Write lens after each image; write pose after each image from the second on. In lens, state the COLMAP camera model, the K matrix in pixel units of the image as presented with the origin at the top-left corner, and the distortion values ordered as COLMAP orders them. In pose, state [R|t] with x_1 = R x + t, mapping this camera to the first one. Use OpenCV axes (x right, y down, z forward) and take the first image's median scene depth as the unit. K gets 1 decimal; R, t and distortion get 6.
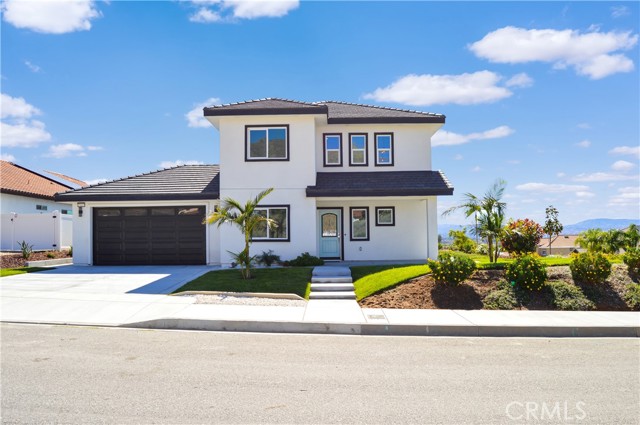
lens RADIAL K [[526.7, 0, 320.0], [0, 526.7, 212.5], [0, 0, 1]] dist [-0.056510, 0.013788]
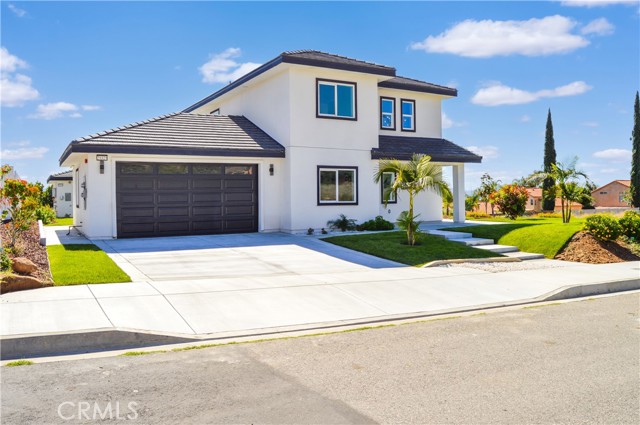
lens RADIAL K [[526.7, 0, 320.0], [0, 526.7, 212.5], [0, 0, 1]] dist [-0.056510, 0.013788]
pose [[0.856727, -0.013787, 0.515586, -0.609736], [-0.027001, 0.997073, 0.071529, 0.001645], [-0.515063, -0.075202, 0.853847, 0.204370]]
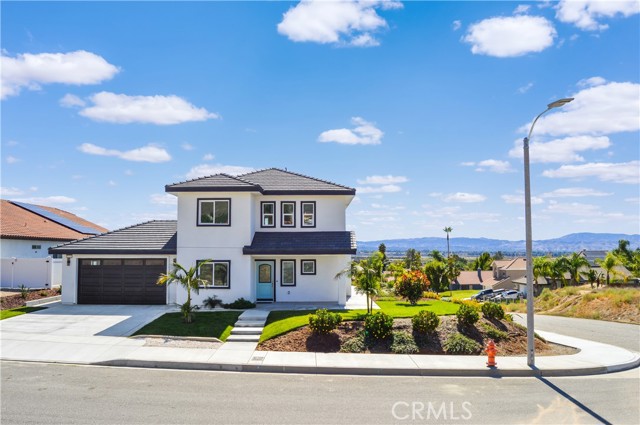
lens RADIAL K [[526.7, 0, 320.0], [0, 526.7, 212.5], [0, 0, 1]] dist [-0.056510, 0.013788]
pose [[0.999854, 0.009846, 0.013970, 0.142534], [-0.009573, 0.999765, -0.019469, -0.108382], [-0.014159, 0.019332, 0.999713, -0.294086]]
